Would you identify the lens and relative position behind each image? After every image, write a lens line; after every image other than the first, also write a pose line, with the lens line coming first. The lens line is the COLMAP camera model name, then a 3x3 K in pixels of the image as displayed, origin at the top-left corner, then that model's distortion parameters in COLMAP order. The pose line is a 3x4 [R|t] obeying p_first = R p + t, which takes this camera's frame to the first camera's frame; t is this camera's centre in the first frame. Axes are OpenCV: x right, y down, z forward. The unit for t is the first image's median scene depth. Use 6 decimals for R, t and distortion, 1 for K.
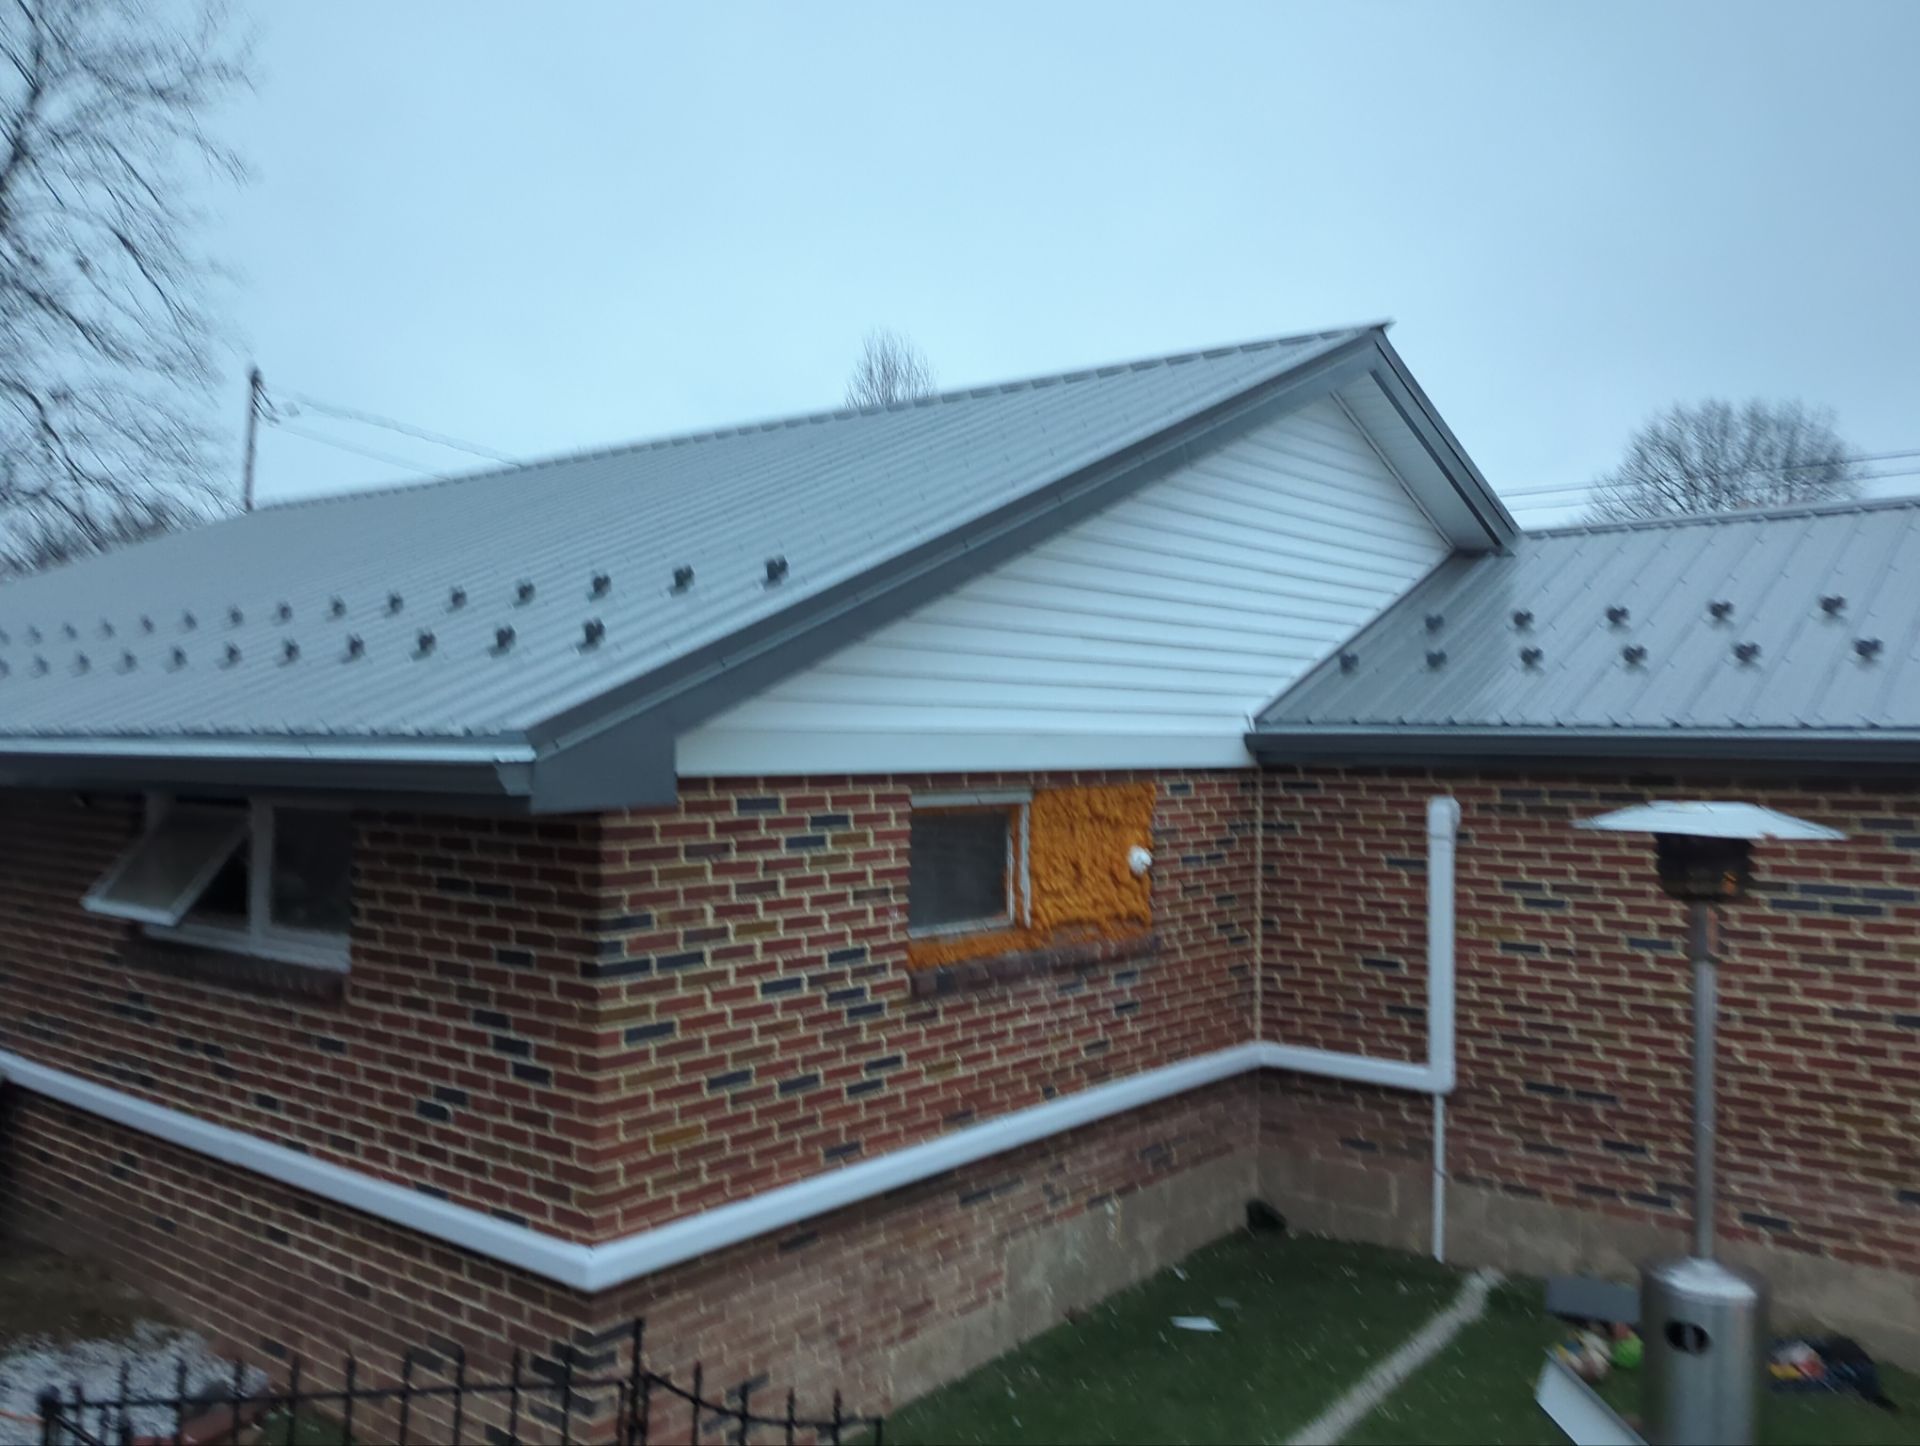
lens RADIAL K [[1573.4, 0, 960.0], [0, 1573.4, 723.0], [0, 0, 1]] dist [0.139881, -0.288879]
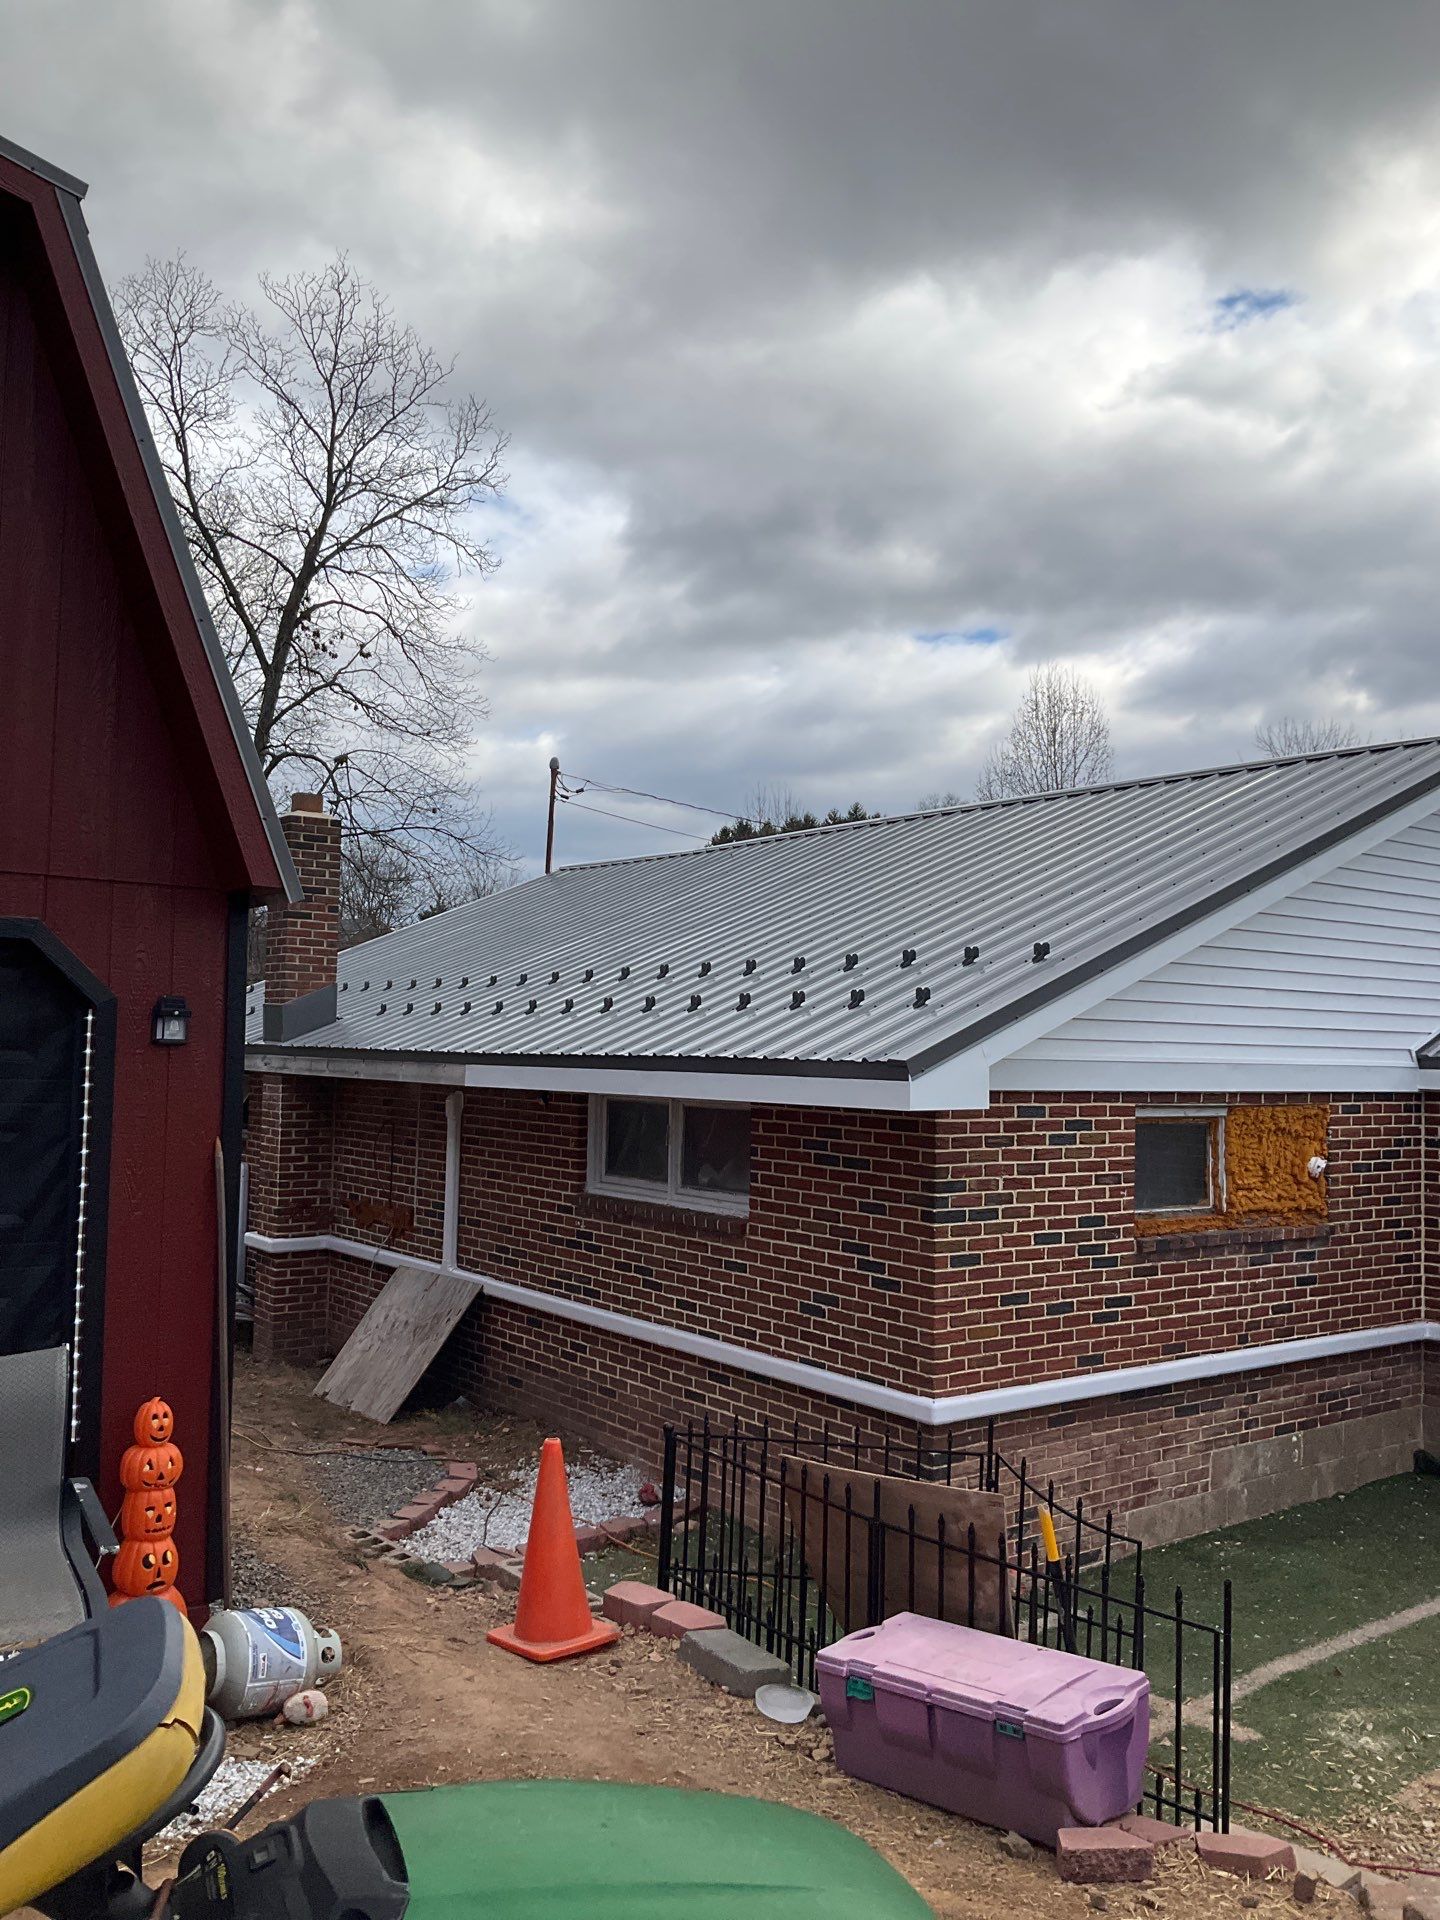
lens RADIAL K [[1573.4, 0, 696.3], [0, 1573.4, 964.9], [0, 0, 1]] dist [0.139881, -0.288879]
pose [[0.966346, -0.003896, -0.257217, -0.042393], [-0.008441, 0.998867, -0.046840, -0.011000], [0.257108, 0.047435, 0.965218, -0.428115]]
